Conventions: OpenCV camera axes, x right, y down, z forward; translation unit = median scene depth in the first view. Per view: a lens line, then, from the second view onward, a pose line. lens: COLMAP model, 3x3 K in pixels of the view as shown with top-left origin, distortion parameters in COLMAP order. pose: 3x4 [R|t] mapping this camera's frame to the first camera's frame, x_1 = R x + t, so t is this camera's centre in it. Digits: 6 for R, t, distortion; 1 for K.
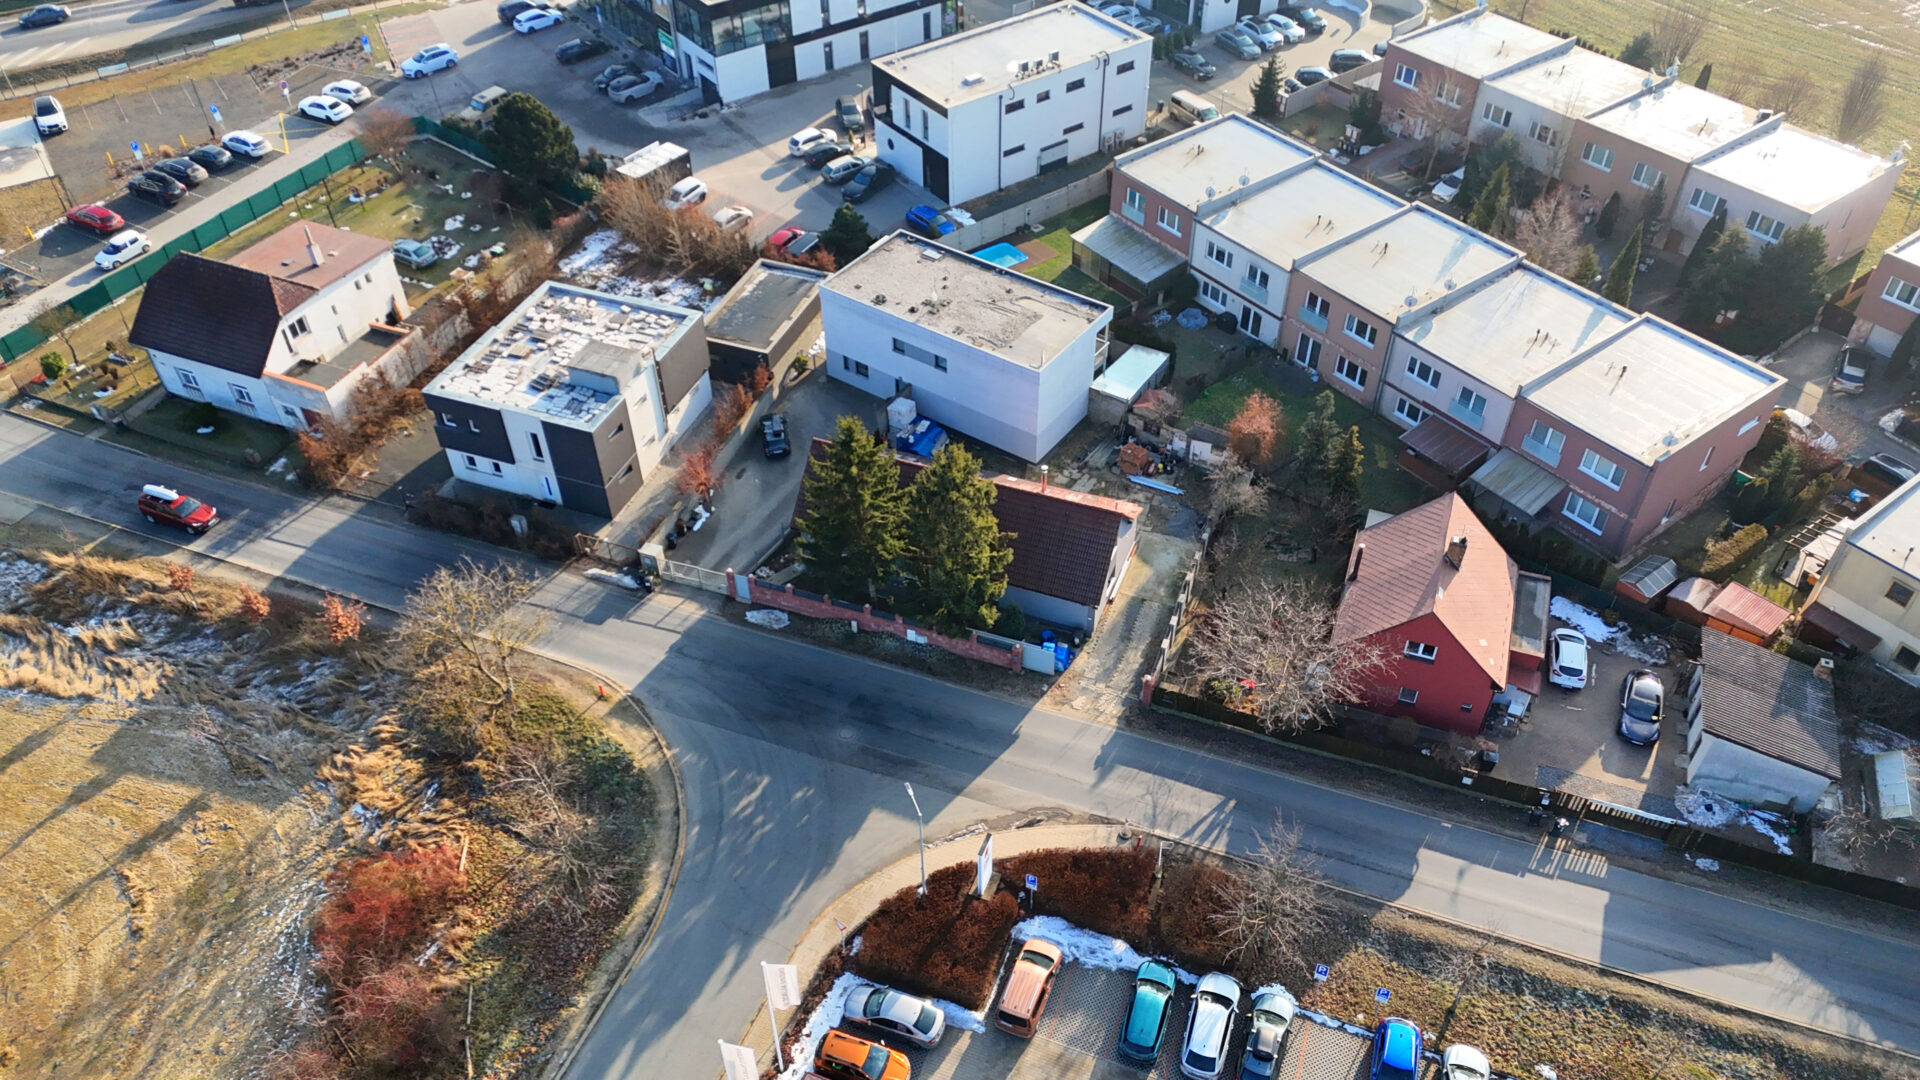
lens RADIAL K [[1396.1, 0, 959.6], [0, 1396.1, 553.8], [0, 0, 1]] dist [0.059671, -0.037242]
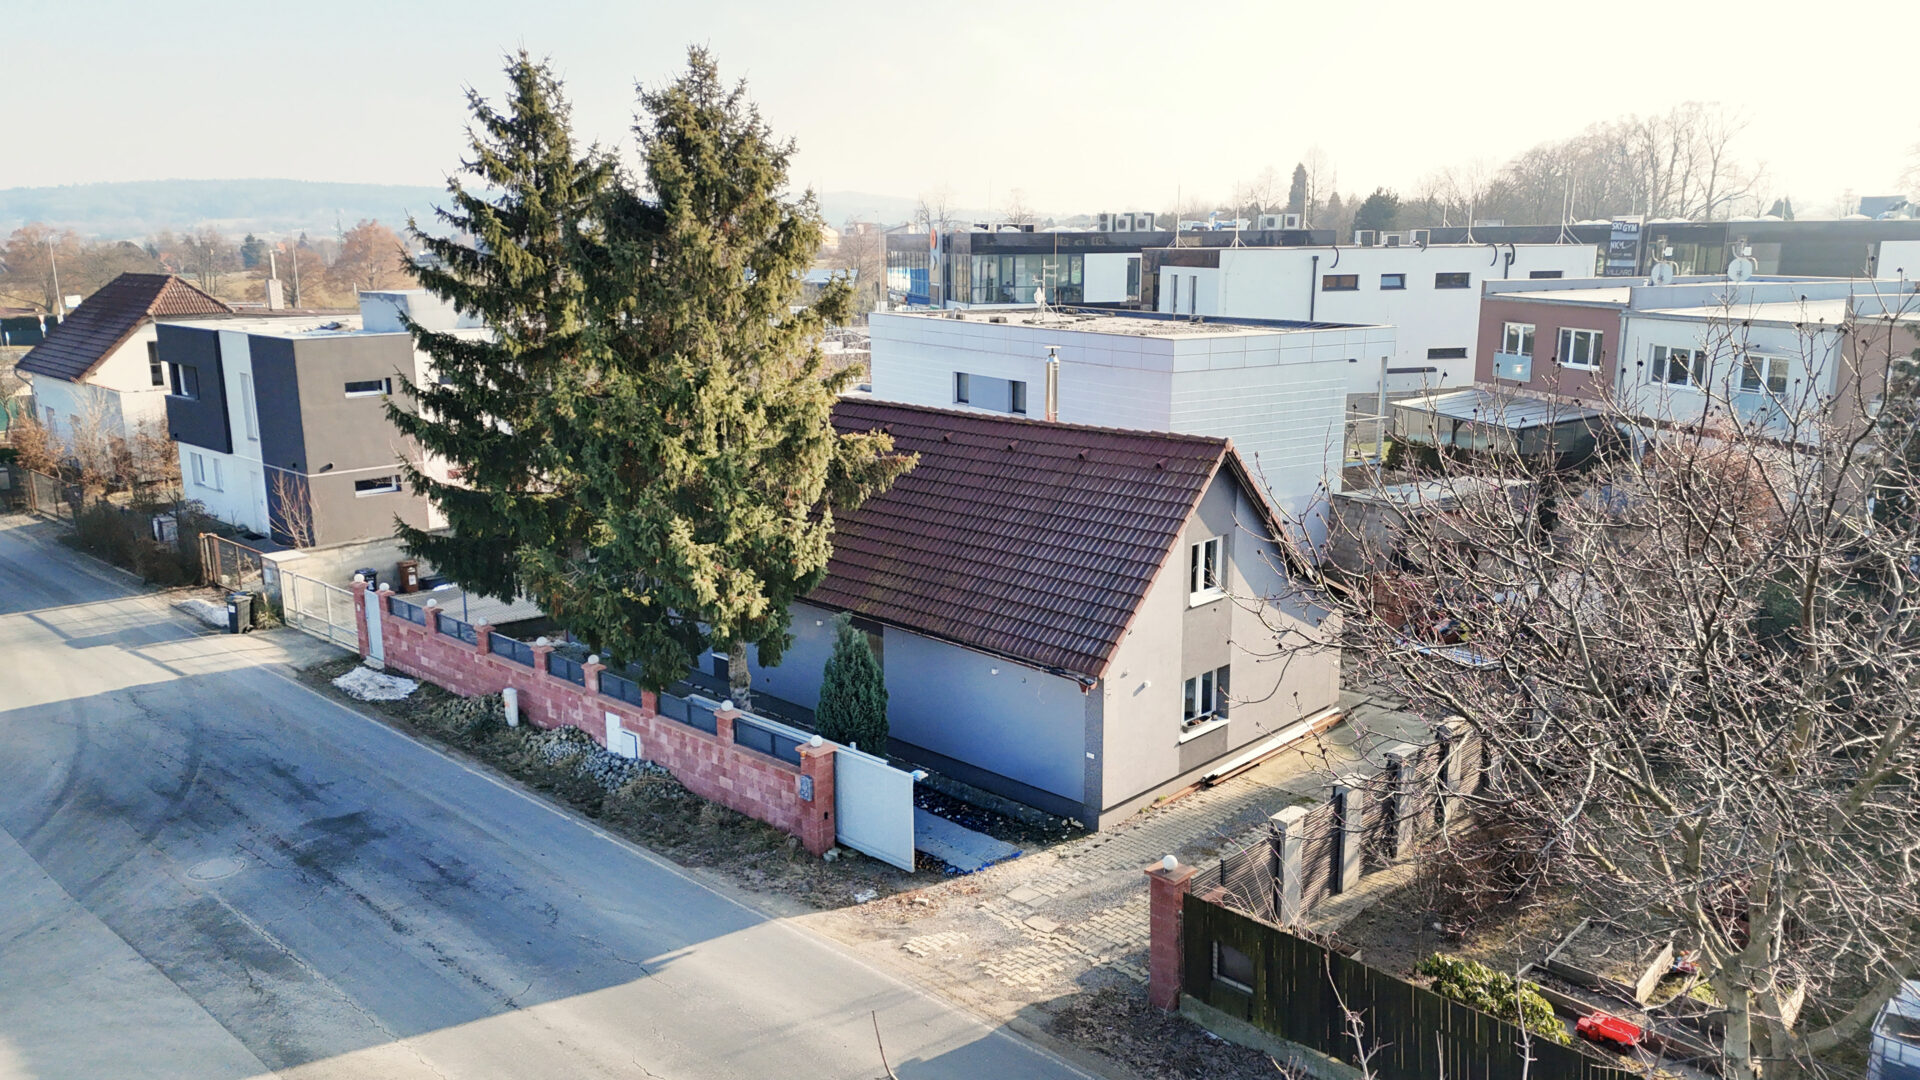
lens RADIAL K [[1396.1, 0, 965.4], [0, 1396.1, 539.2], [0, 0, 1]] dist [0.059671, -0.037242]
pose [[0.924368, 0.083841, -0.372176, 0.192826], [-0.259517, 0.853250, -0.452345, 0.166454], [0.279634, 0.514719, 0.810475, 0.747685]]
